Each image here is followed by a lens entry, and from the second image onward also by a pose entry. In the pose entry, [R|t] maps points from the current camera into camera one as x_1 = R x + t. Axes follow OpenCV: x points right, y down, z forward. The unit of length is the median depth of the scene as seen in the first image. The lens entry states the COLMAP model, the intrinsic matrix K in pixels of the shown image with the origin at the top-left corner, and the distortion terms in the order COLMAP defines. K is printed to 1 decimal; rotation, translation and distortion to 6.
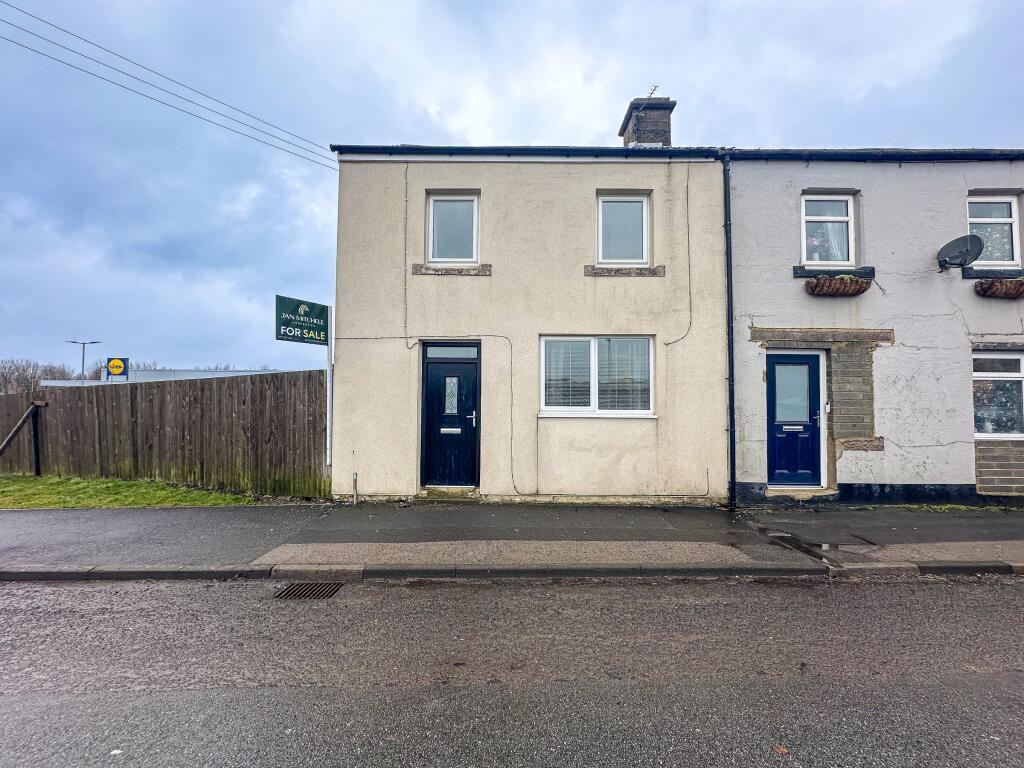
lens RADIAL K [[401.1, 0, 500.4], [0, 401.1, 384.8], [0, 0, 1]] dist [-0.002652, 0.000403]
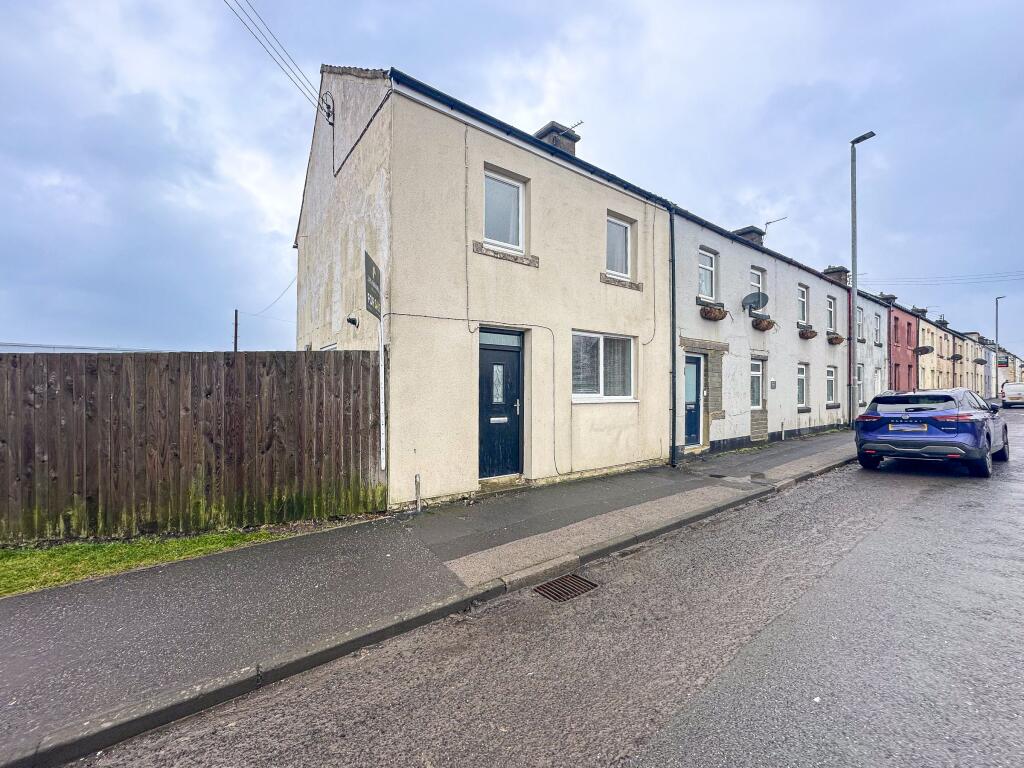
lens RADIAL K [[412.3, 0, 512.0], [0, 412.3, 384.0], [0, 0, 1]] dist [-0.002258, -0.000069]
pose [[0.802268, 0.002322, 0.596959, -0.709951], [-0.020474, 0.999511, 0.023628, 0.002532], [-0.596612, -0.031178, 0.801924, 0.182021]]
